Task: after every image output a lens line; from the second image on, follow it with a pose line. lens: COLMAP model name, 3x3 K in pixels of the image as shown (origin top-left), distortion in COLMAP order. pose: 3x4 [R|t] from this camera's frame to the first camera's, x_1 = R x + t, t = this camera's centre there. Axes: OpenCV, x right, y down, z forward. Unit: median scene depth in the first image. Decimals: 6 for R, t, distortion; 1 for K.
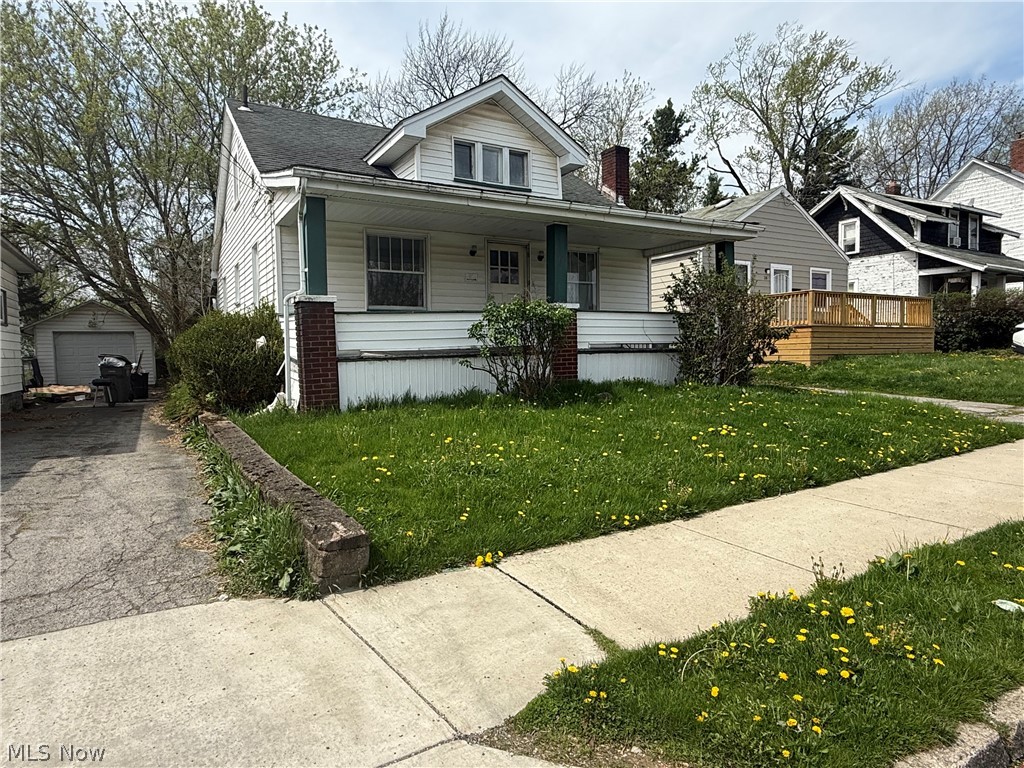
lens RADIAL K [[630.5, 0, 512.0], [0, 630.5, 384.0], [0, 0, 1]] dist [0.001863, -0.003439]
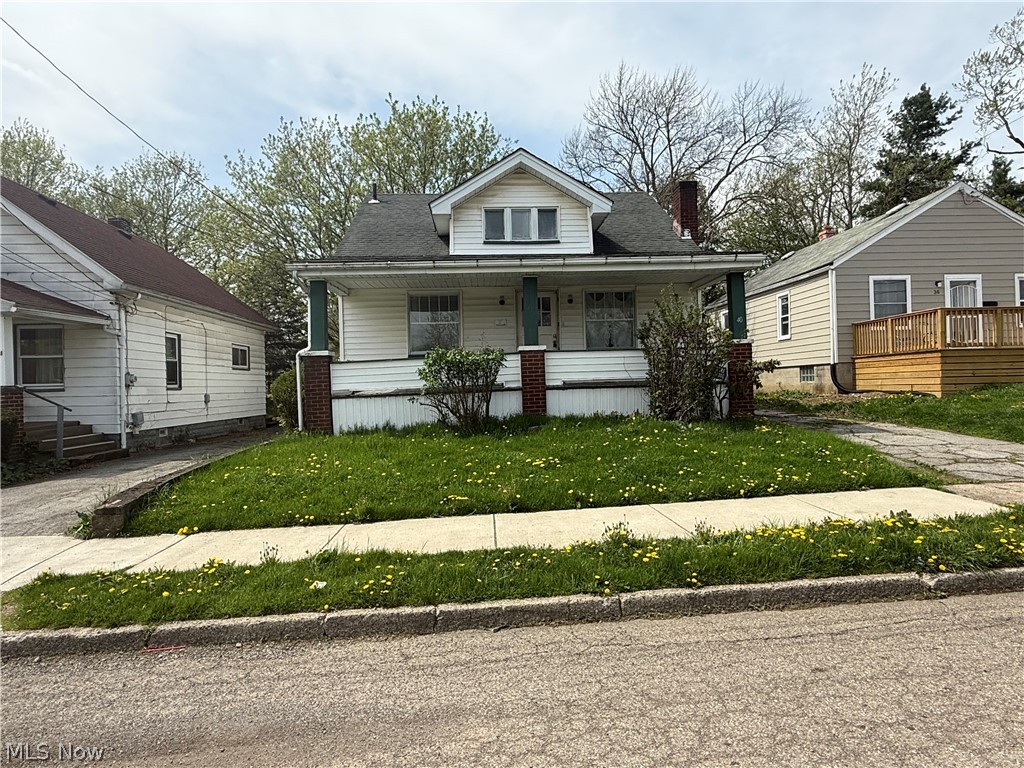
lens RADIAL K [[630.5, 0, 512.0], [0, 630.5, 384.0], [0, 0, 1]] dist [0.001863, -0.003439]
pose [[0.892017, -0.009586, -0.451900, 0.466356], [-0.008041, 0.999280, -0.037068, -0.013886], [0.451930, 0.036699, 0.891298, -0.022040]]
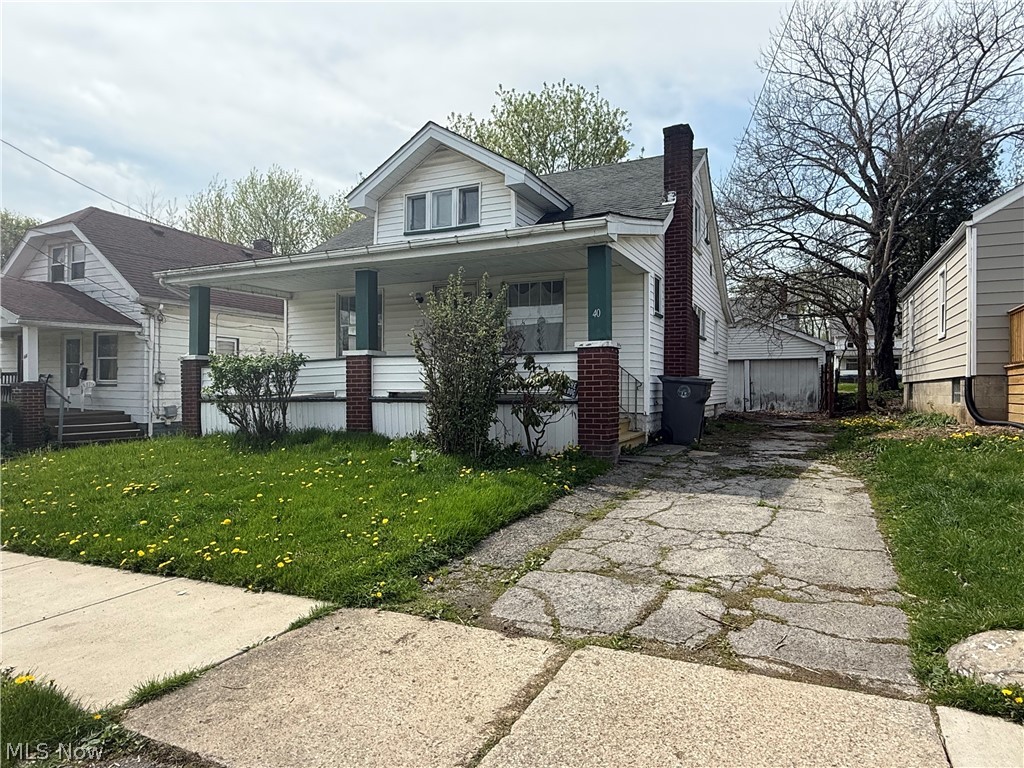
lens RADIAL K [[637.5, 0, 512.0], [0, 637.5, 384.0], [0, 0, 1]] dist [-0.001247, -0.000642]
pose [[0.560325, 0.011818, -0.828188, 0.861720], [-0.051591, 0.998455, -0.020658, -0.055766], [0.826664, 0.054302, 0.560069, 0.535124]]
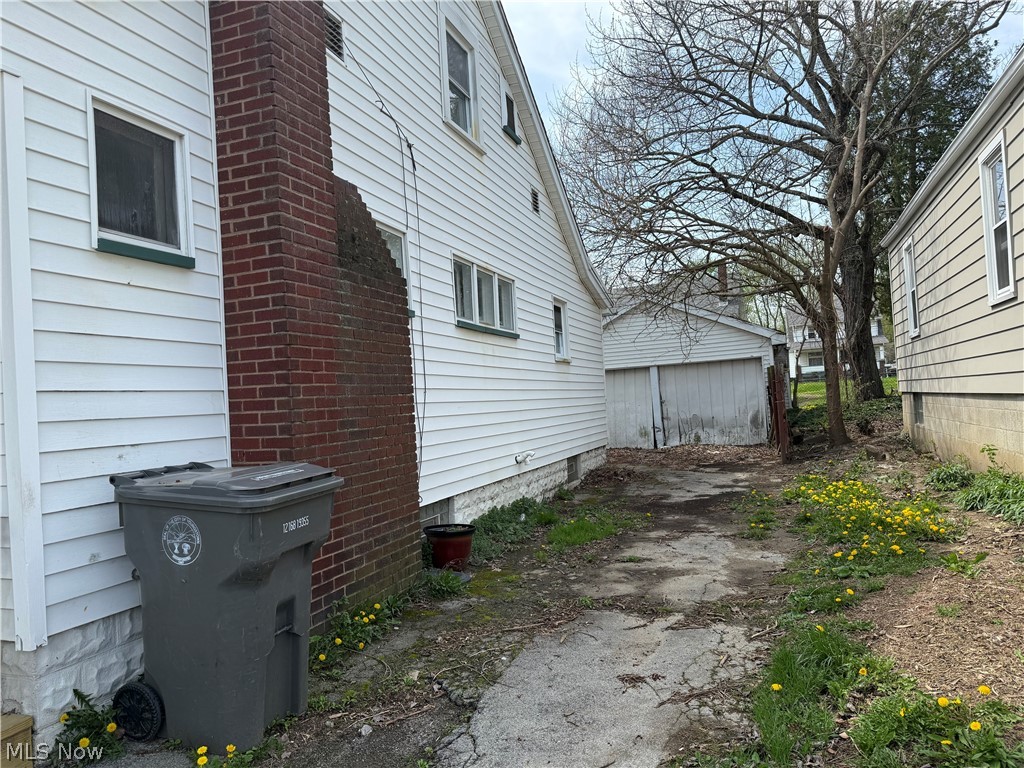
lens RADIAL K [[724.6, 0, 512.0], [0, 724.6, 384.0], [0, 0, 1]] dist [0.050057, -0.087495]
pose [[0.634134, -0.043451, -0.772002, 0.592941], [0.014147, 0.998905, -0.044602, -0.106527], [0.773094, 0.017362, 0.634054, 1.046781]]
